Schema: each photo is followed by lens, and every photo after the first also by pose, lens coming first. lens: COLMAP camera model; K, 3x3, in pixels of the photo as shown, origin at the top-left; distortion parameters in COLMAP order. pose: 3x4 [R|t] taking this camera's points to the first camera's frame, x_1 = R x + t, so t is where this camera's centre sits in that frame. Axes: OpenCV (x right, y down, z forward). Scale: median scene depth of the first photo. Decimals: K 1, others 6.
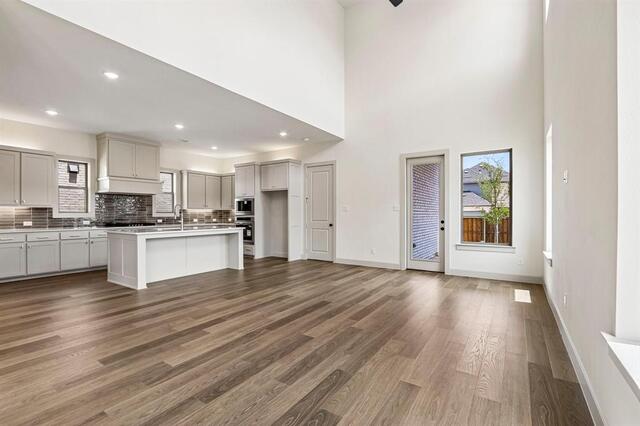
lens RADIAL K [[299.7, 0, 321.1], [0, 299.7, 213.9], [0, 0, 1]] dist [-0.002952, -0.000082]
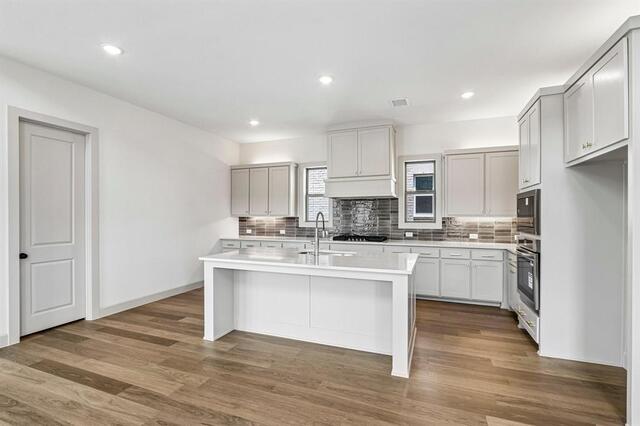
lens RADIAL K [[299.7, 0, 321.1], [0, 299.7, 213.5], [0, 0, 1]] dist [-0.002952, -0.000082]
pose [[0.219034, -0.005662, -0.975701, 0.095447], [0.000718, 0.999984, -0.005642, -0.025860], [0.975717, 0.000535, 0.219034, 0.838972]]
